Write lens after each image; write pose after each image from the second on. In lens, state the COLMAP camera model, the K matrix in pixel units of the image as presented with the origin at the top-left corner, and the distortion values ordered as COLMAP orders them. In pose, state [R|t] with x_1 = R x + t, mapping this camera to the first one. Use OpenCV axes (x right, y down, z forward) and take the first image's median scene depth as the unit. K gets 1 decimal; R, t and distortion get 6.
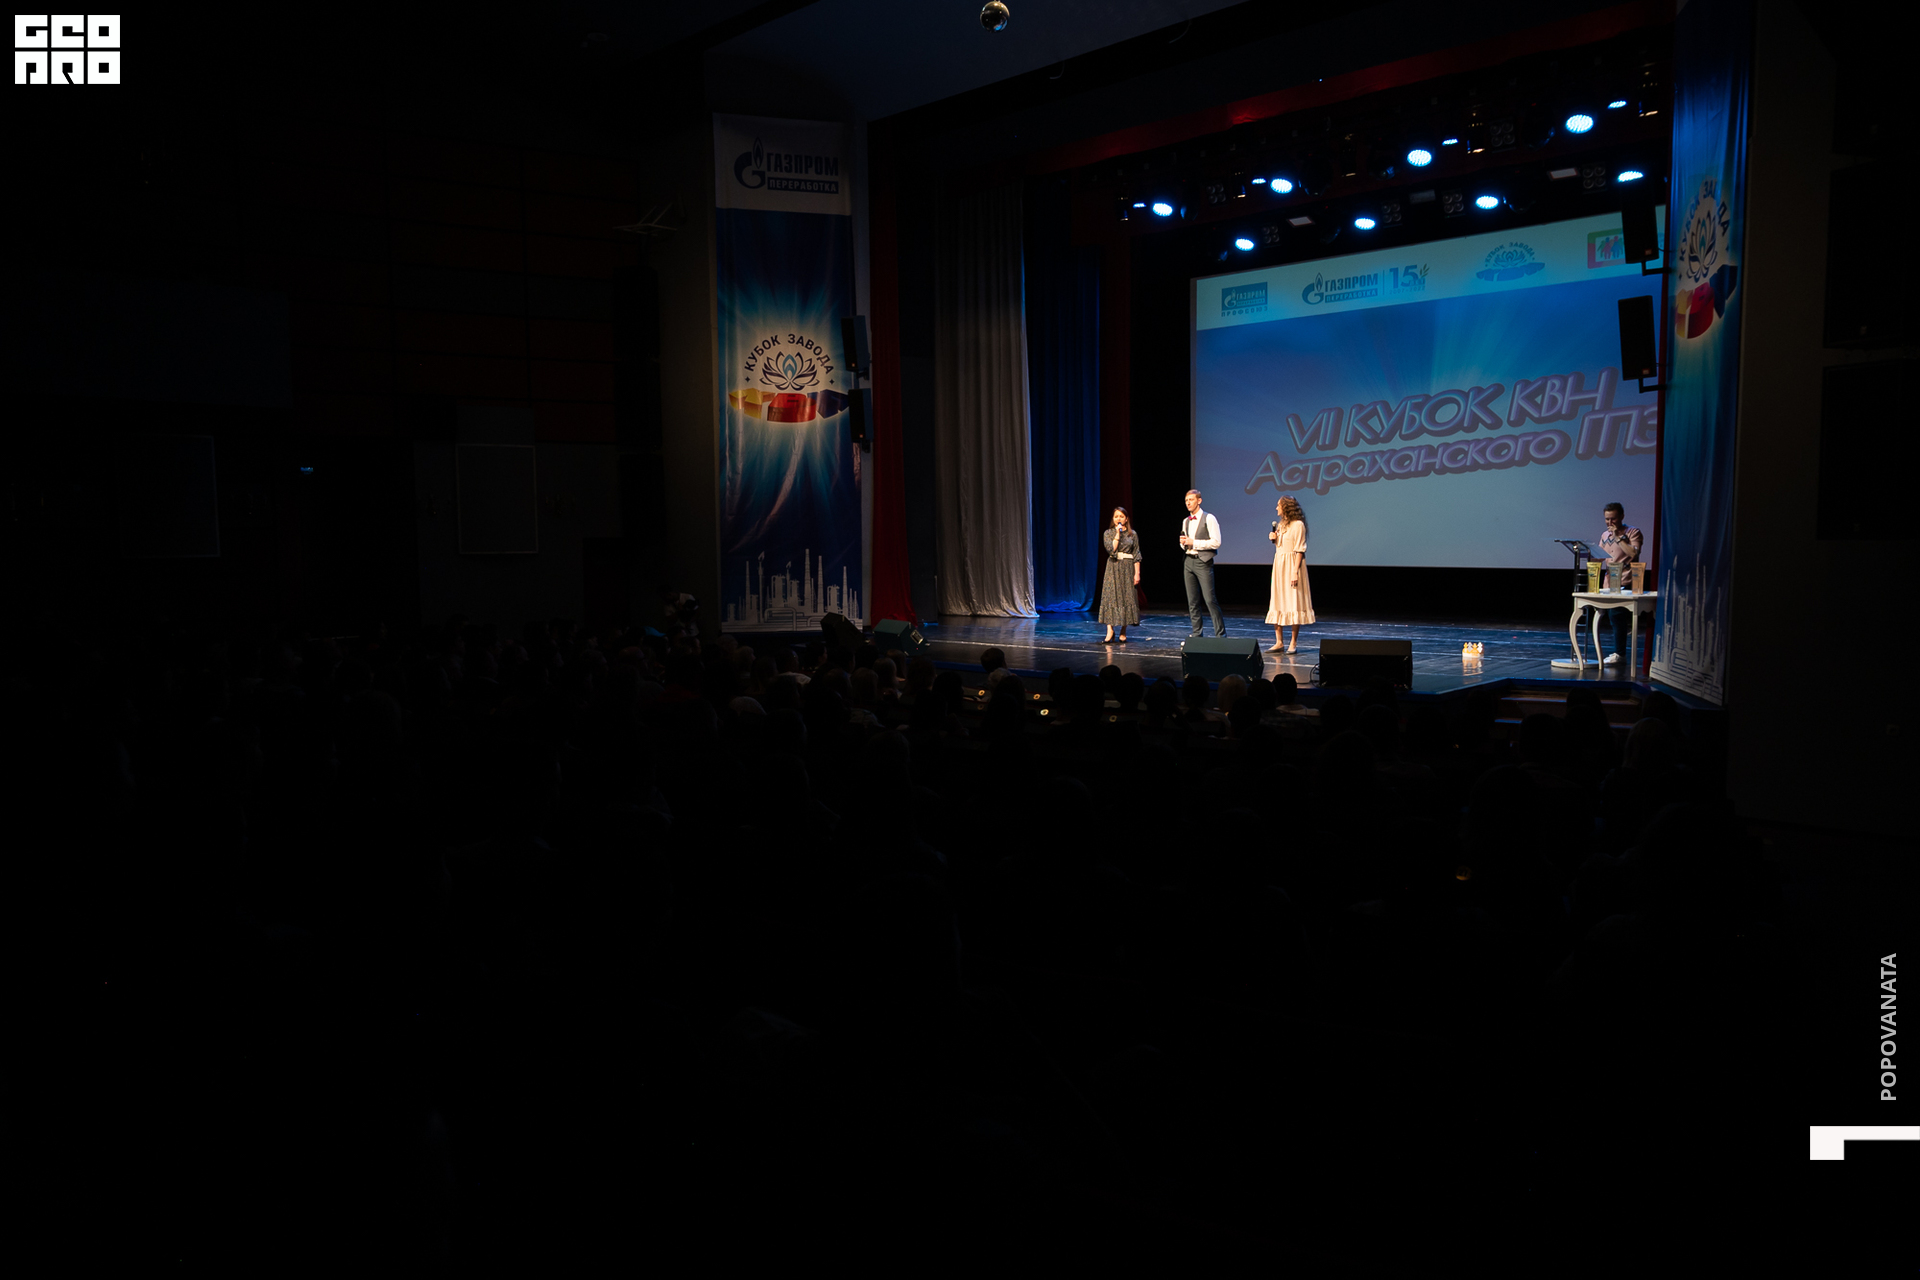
lens RADIAL K [[1268.2, 0, 985.5], [0, 1268.2, 637.8], [0, 0, 1]] dist [-0.021691, 0.010856]
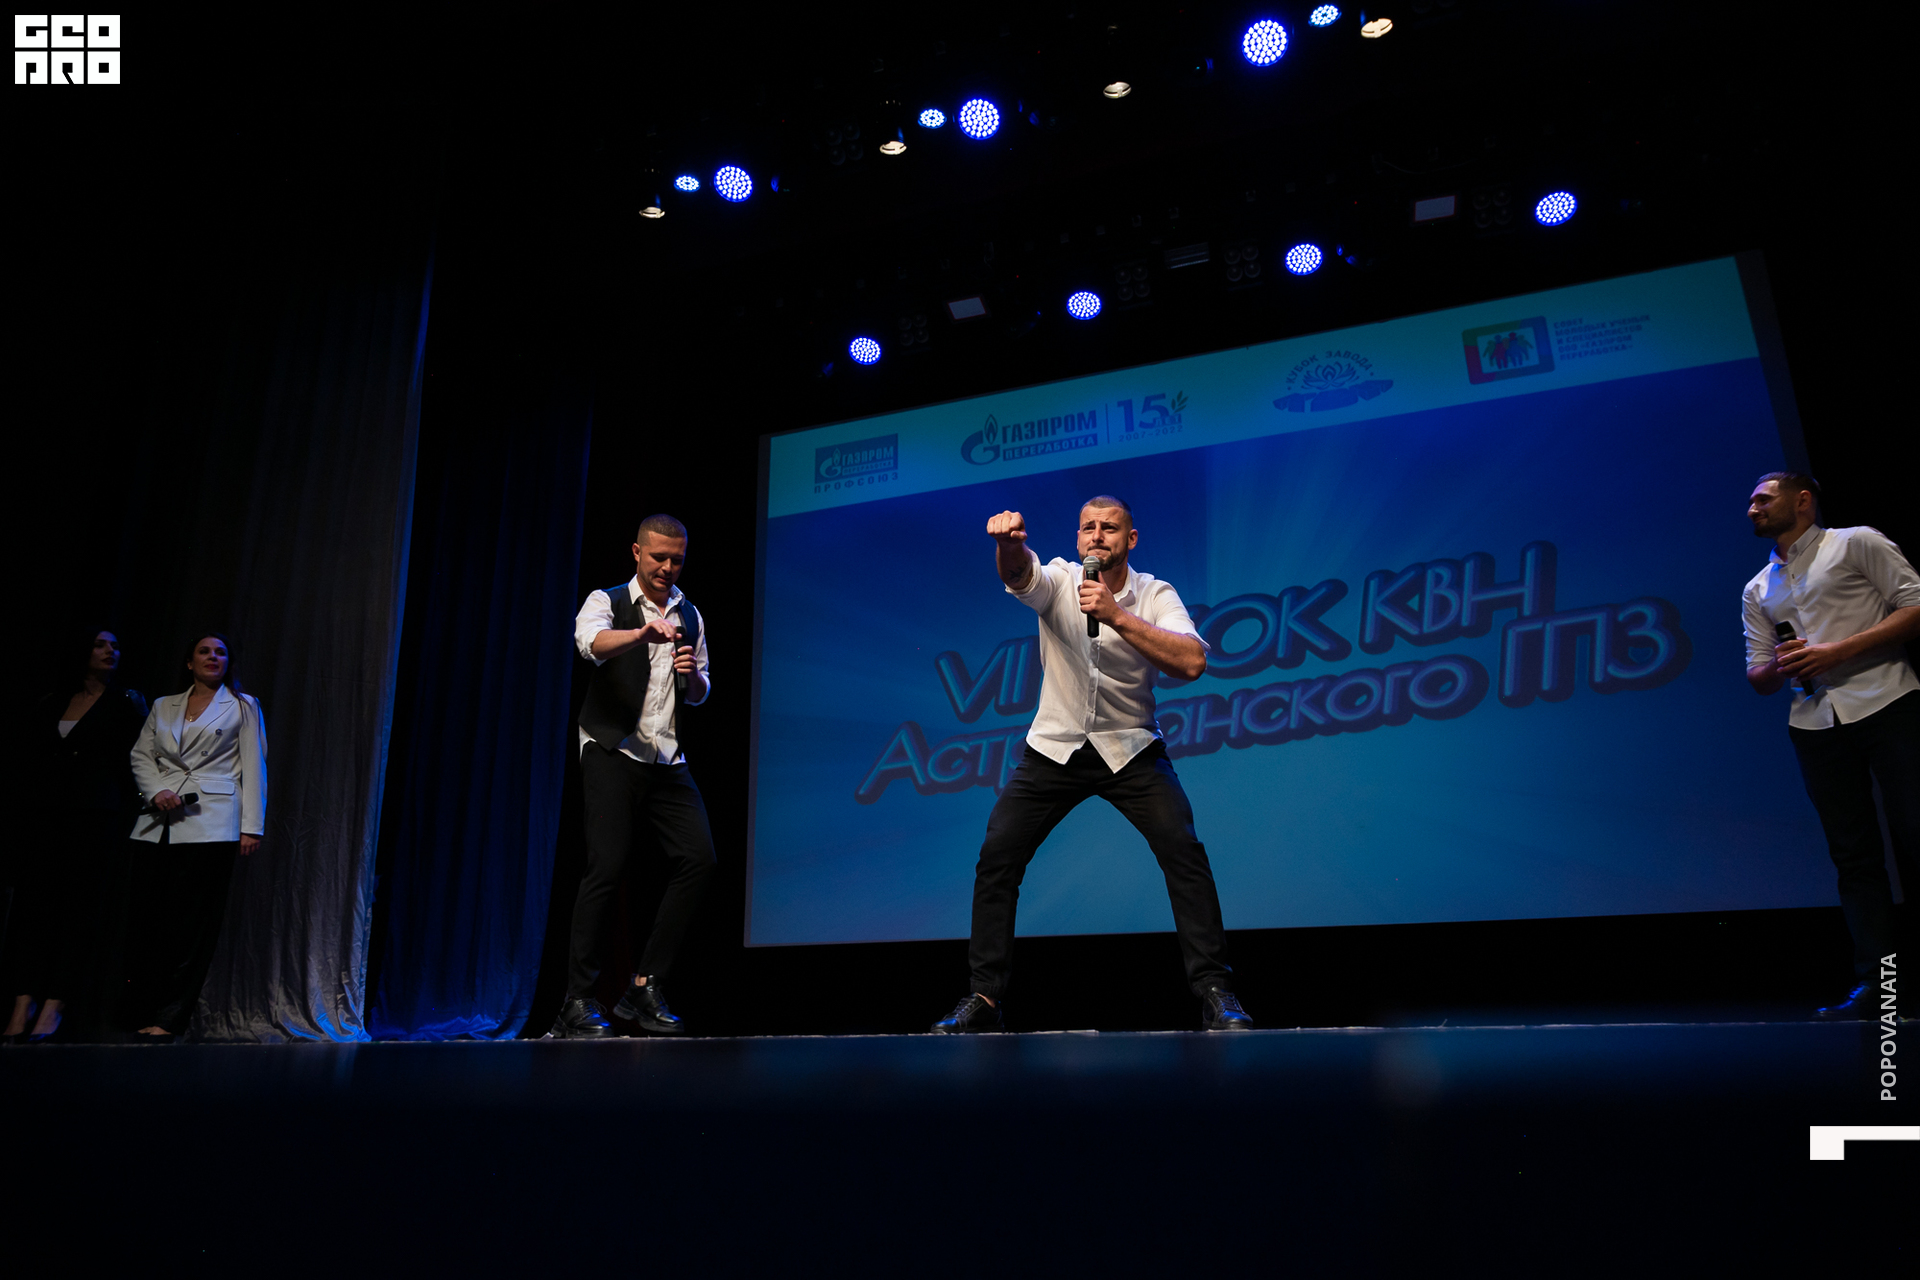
lens RADIAL K [[1268.2, 0, 954.1], [0, 1268.2, 638.8], [0, 0, 1]] dist [-0.021691, 0.010856]
pose [[0.935161, 0.102953, 0.338931, 0.069056], [0.033193, 0.927150, -0.373216, 0.020439], [-0.352664, 0.360268, 0.863618, 0.585787]]
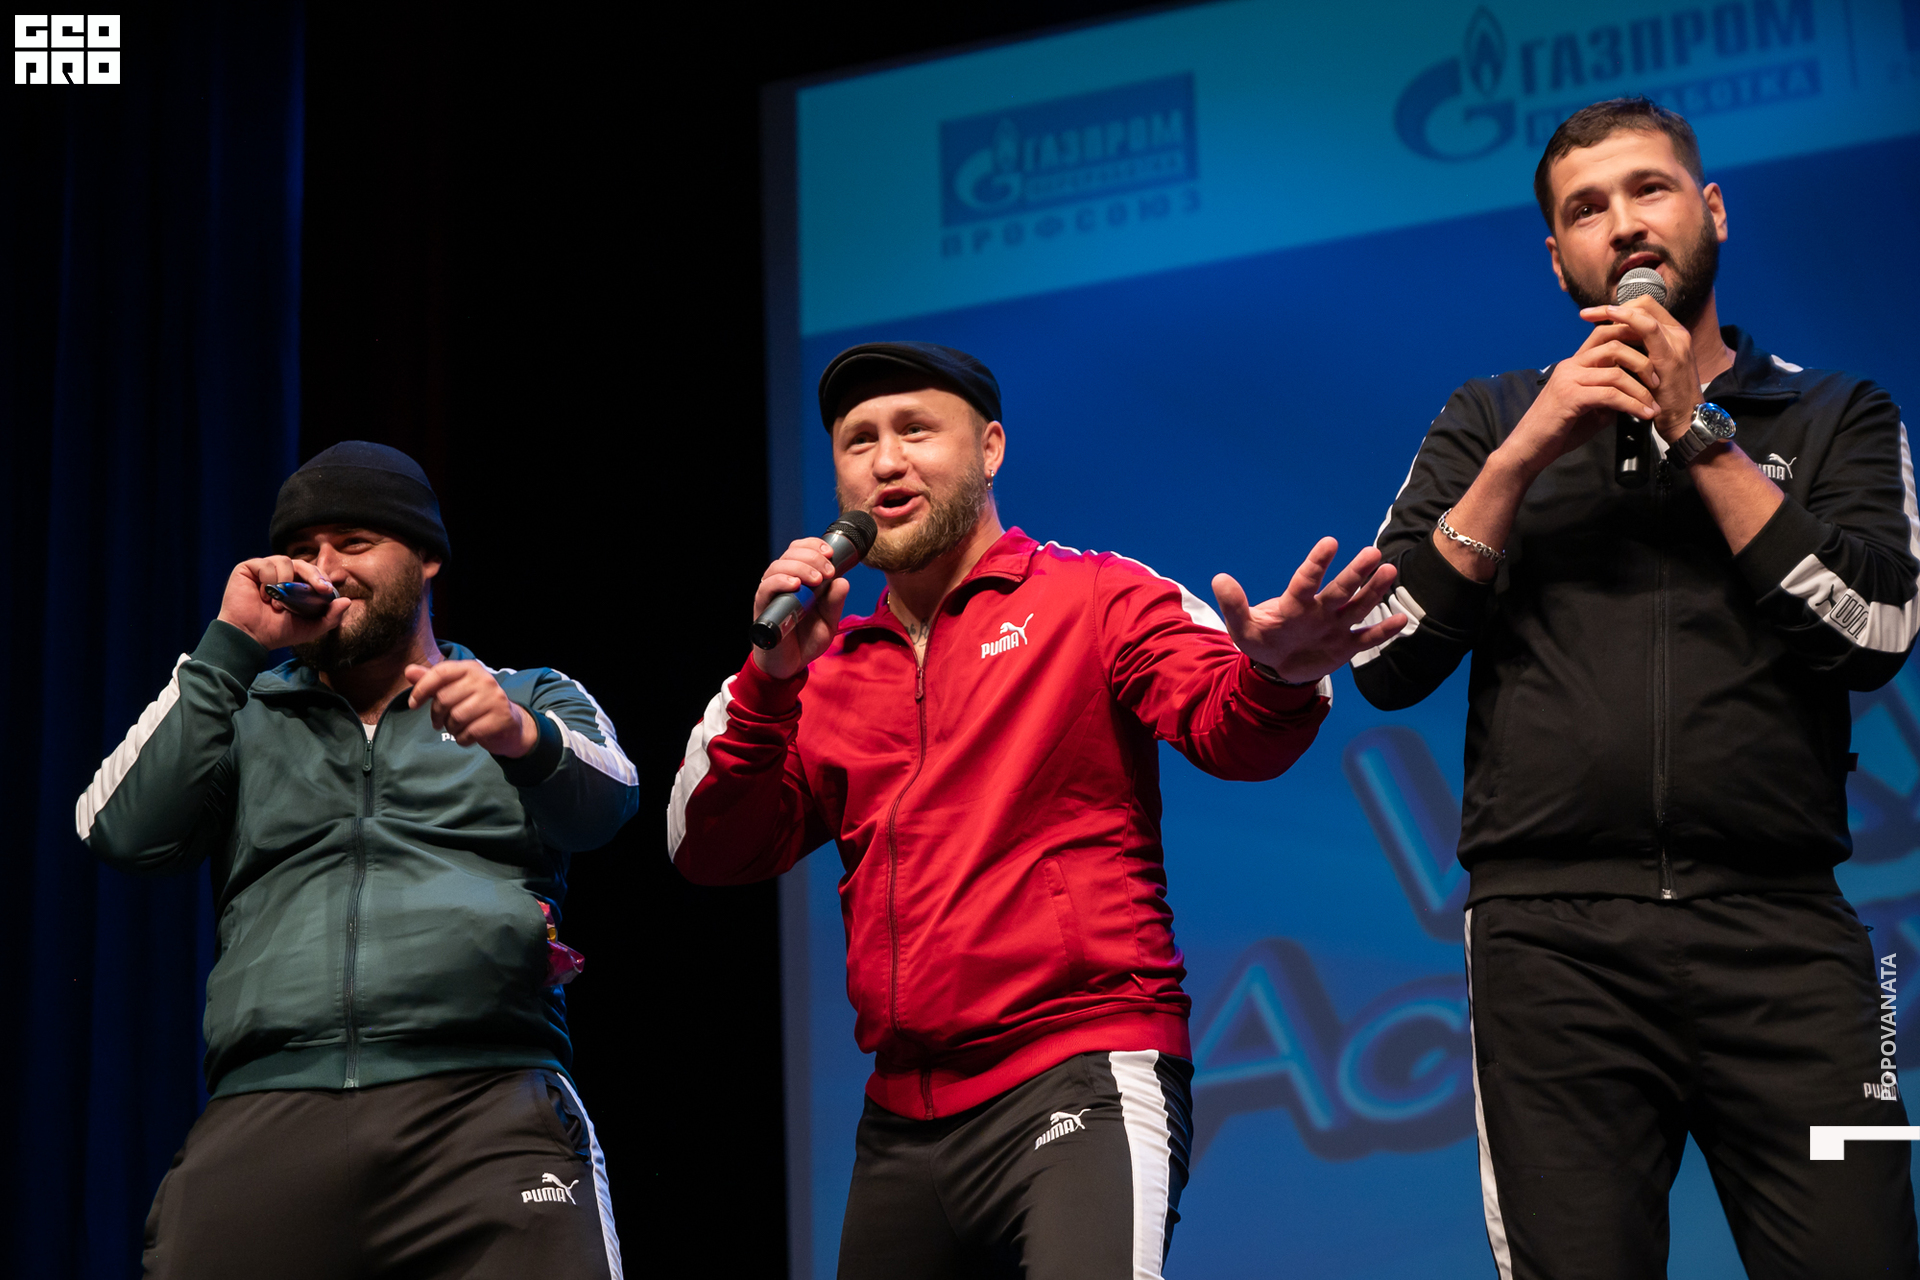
lens RADIAL K [[3981.8, 0, 889.2], [0, 3981.8, 721.7], [0, 0, 1]] dist [0.007312, 0.000000]
pose [[0.950562, 0.065689, 0.303507, 0.005887], [0.044687, 0.938261, -0.343030, 0.013631], [-0.307303, 0.339634, 0.888940, 0.570889]]
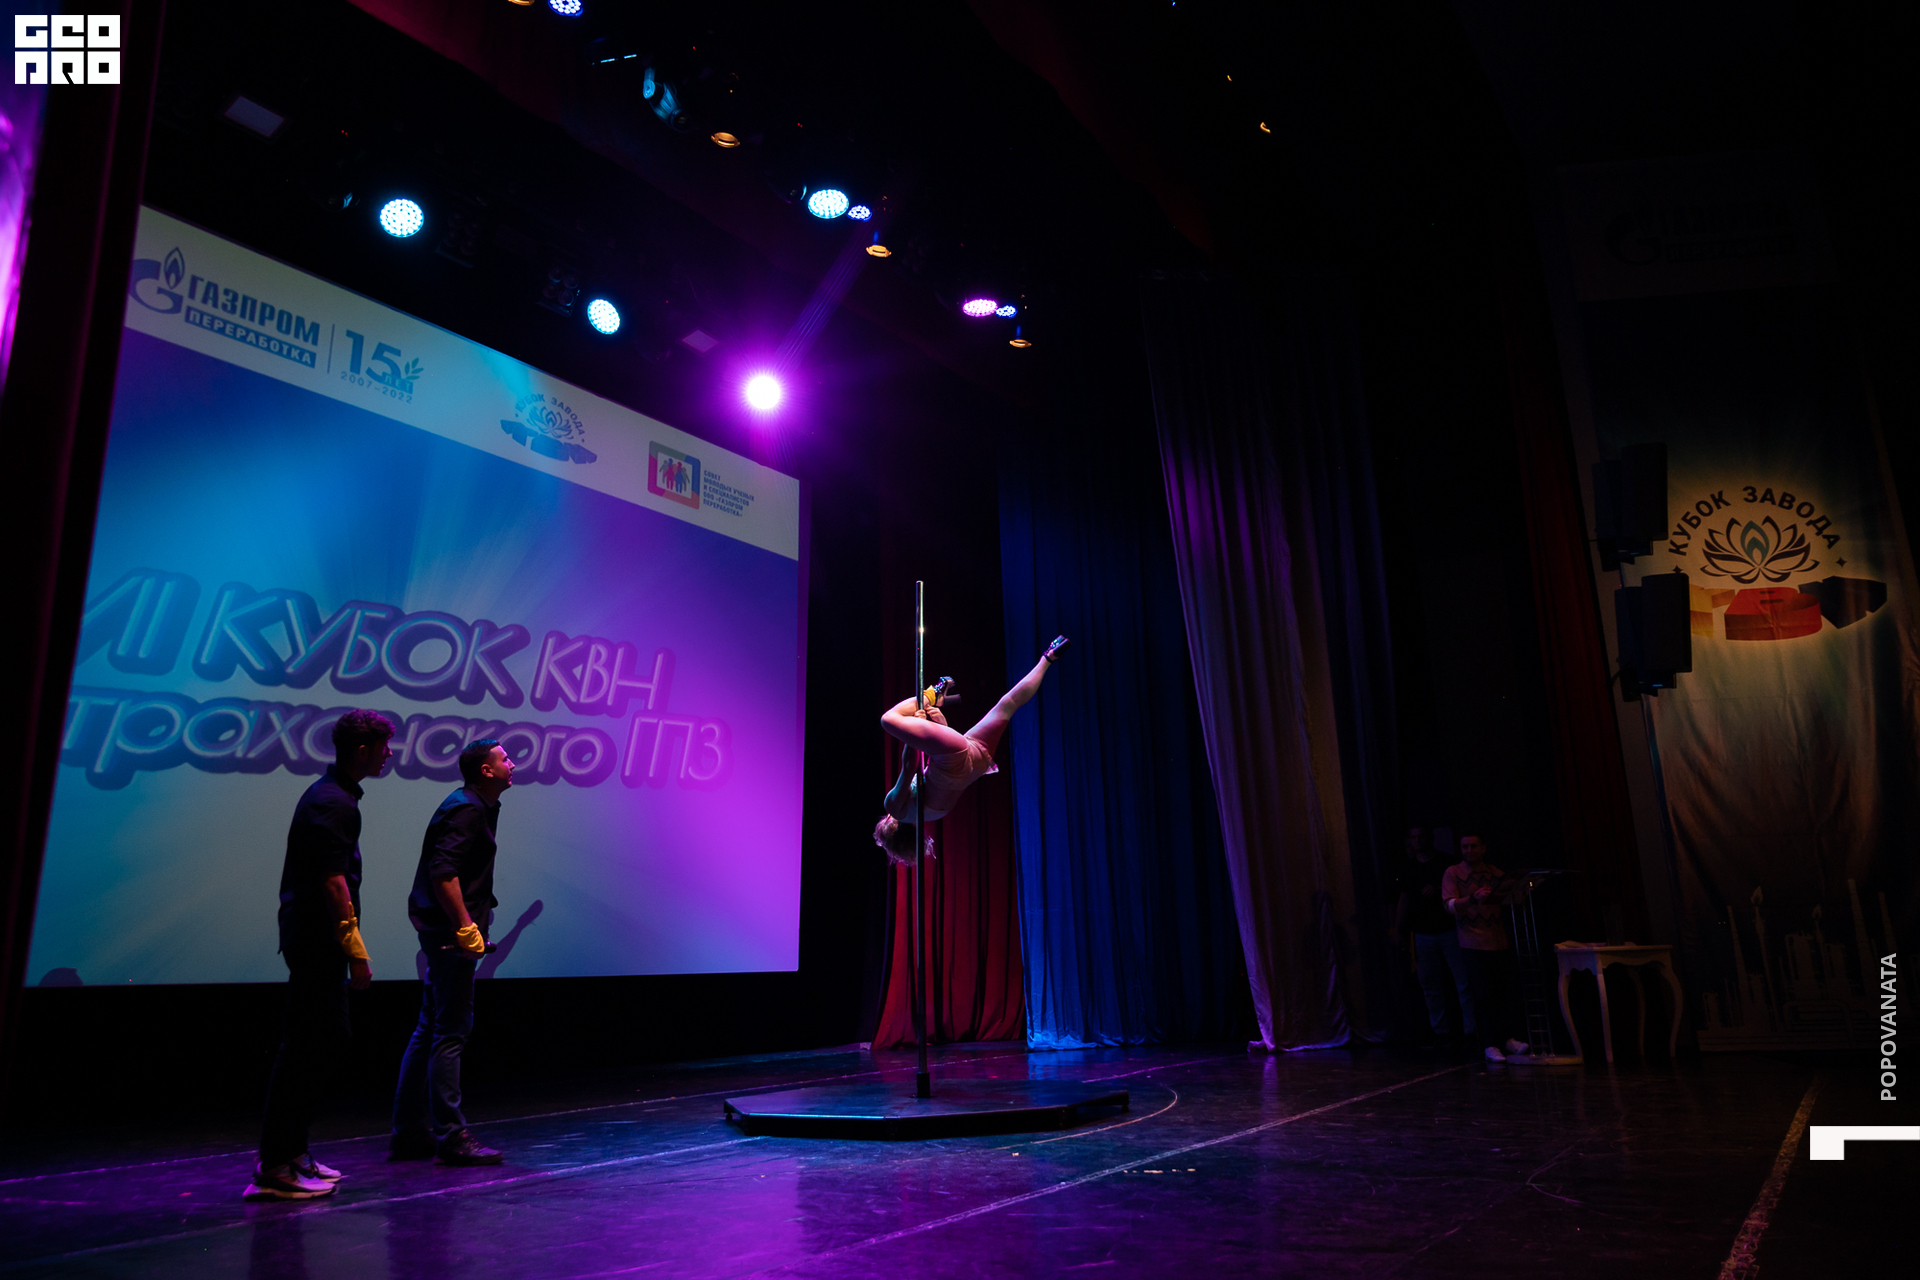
lens RADIAL K [[1268.2, 0, 955.1], [0, 1268.2, 641.1], [0, 0, 1]] dist [-0.021691, 0.010856]
pose [[-0.100130, 0.256634, 0.961308, -0.127612], [0.110868, 0.963024, -0.245544, -0.041283], [-0.988778, 0.081992, -0.124880, 0.870332]]
